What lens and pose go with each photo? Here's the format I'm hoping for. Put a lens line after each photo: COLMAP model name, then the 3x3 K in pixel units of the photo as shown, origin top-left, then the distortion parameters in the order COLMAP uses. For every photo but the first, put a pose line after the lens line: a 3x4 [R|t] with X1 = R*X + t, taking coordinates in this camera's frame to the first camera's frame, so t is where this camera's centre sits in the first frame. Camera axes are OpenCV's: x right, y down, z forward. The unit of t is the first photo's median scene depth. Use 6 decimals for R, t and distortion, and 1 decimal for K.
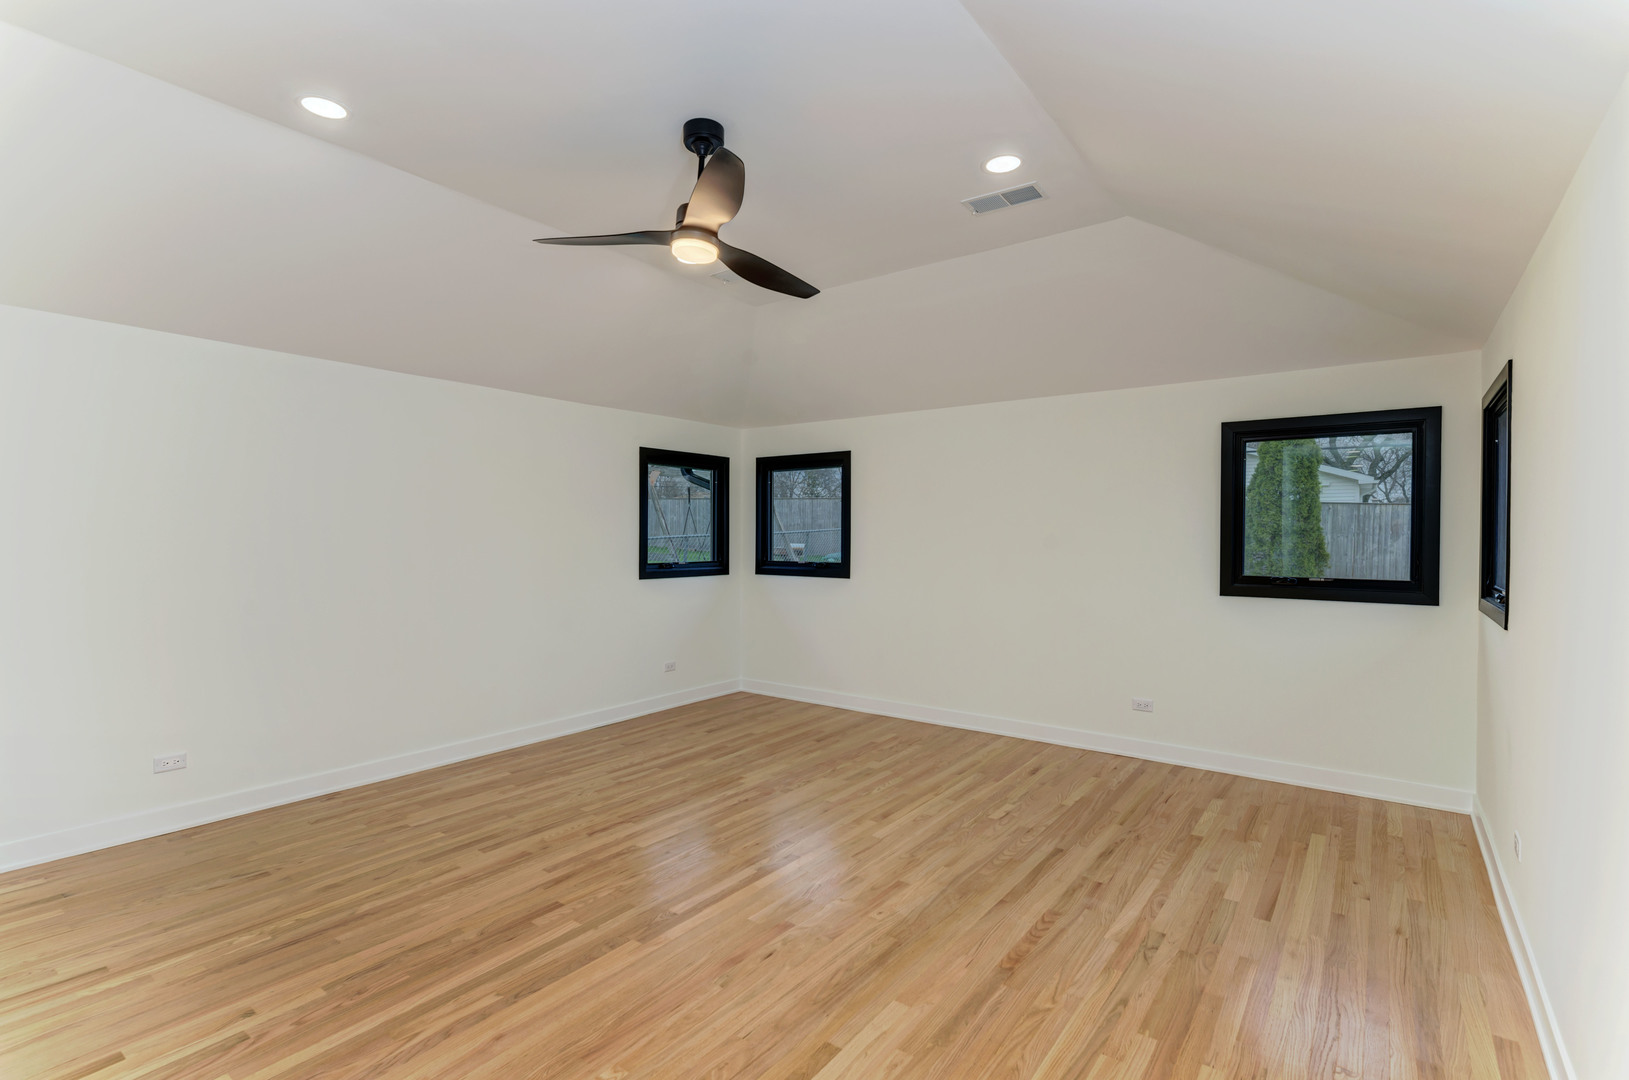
lens RADIAL K [[765.7, 0, 810.7], [0, 765.7, 539.5], [0, 0, 1]] dist [0.020639, -0.002727]
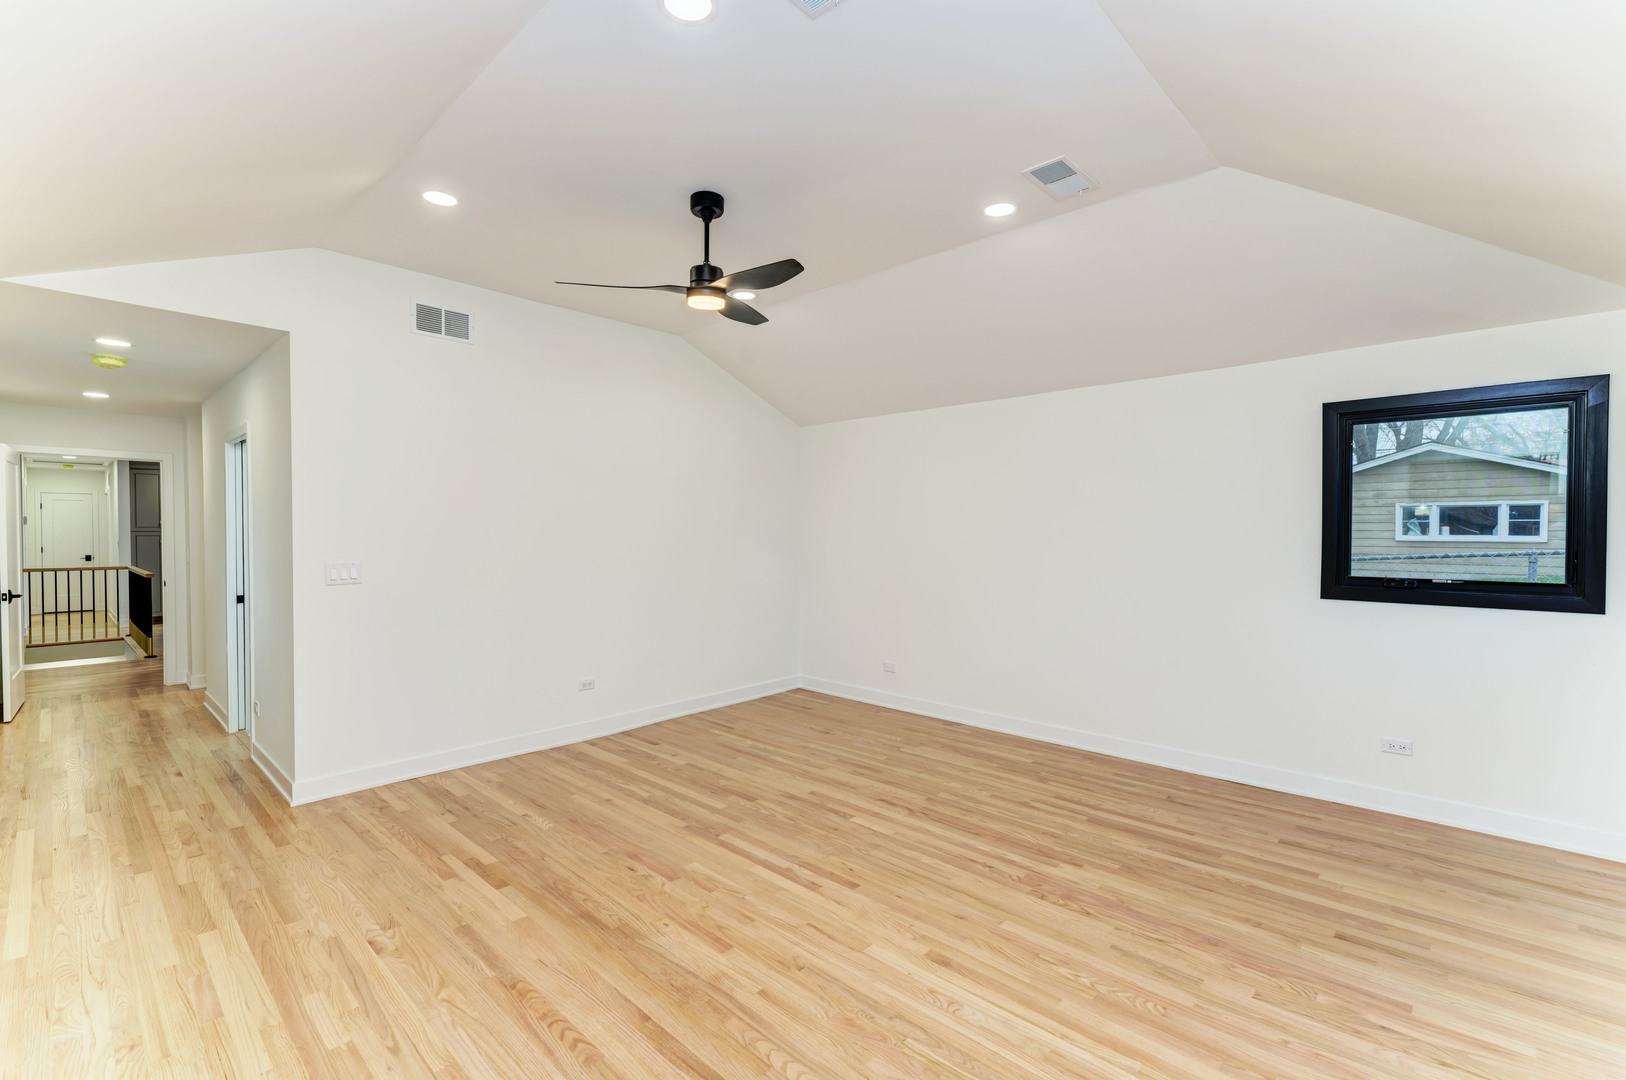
lens RADIAL K [[708.8, 0, 808.1], [0, 708.8, 540.8], [0, 0, 1]] dist [0.010543, -0.000566]
pose [[-0.119132, 0.008382, -0.992843, 0.720072], [-0.005941, 0.999940, 0.009154, -0.004864], [0.992861, 0.006989, -0.119075, 0.967972]]
